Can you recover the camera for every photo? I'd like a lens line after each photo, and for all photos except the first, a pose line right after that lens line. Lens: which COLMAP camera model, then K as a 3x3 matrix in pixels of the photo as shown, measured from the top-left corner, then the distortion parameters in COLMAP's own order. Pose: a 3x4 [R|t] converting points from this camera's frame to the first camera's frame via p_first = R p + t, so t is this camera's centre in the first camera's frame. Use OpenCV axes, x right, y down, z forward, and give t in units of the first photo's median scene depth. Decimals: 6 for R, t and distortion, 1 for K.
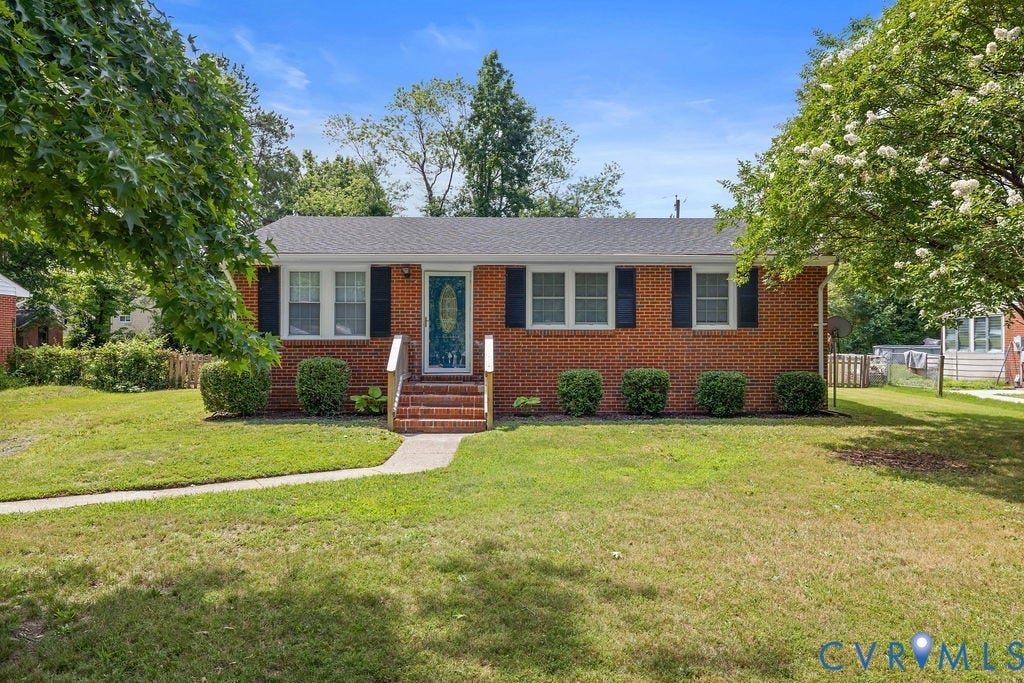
lens RADIAL K [[681.2, 0, 516.6], [0, 681.2, 339.3], [0, 0, 1]] dist [-0.005414, 0.009462]
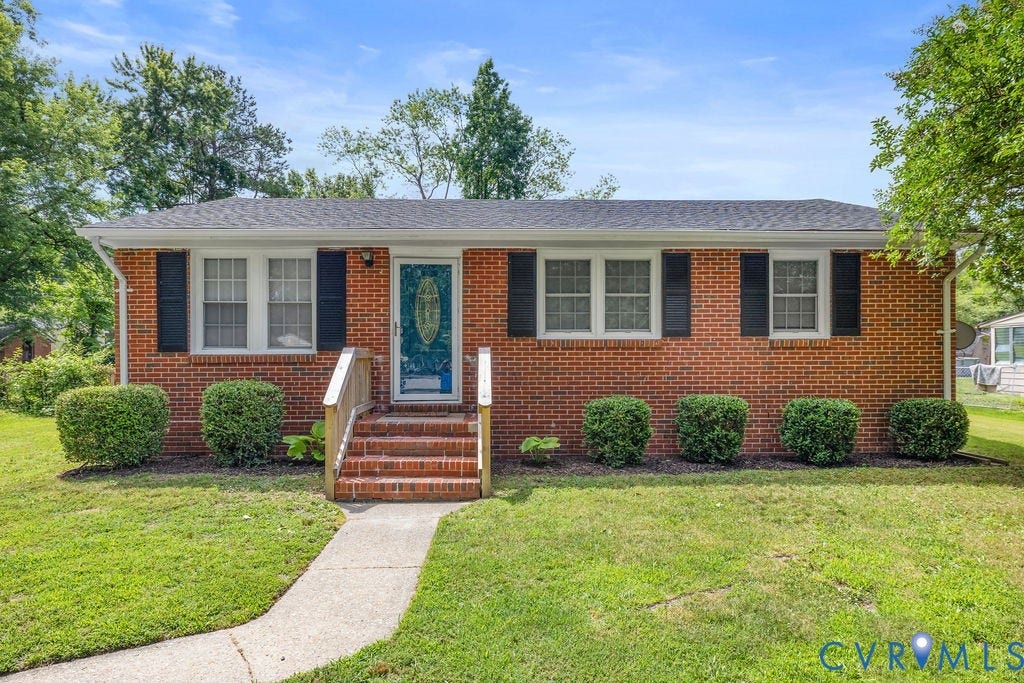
lens RADIAL K [[612.1, 0, 512.4], [0, 612.1, 356.9], [0, 0, 1]] dist [-0.008408, 0.006926]
pose [[0.999993, -0.002602, 0.002619, -0.013193], [0.002574, 0.999942, 0.010483, -0.002718], [-0.002646, -0.010476, 0.999942, 0.356577]]
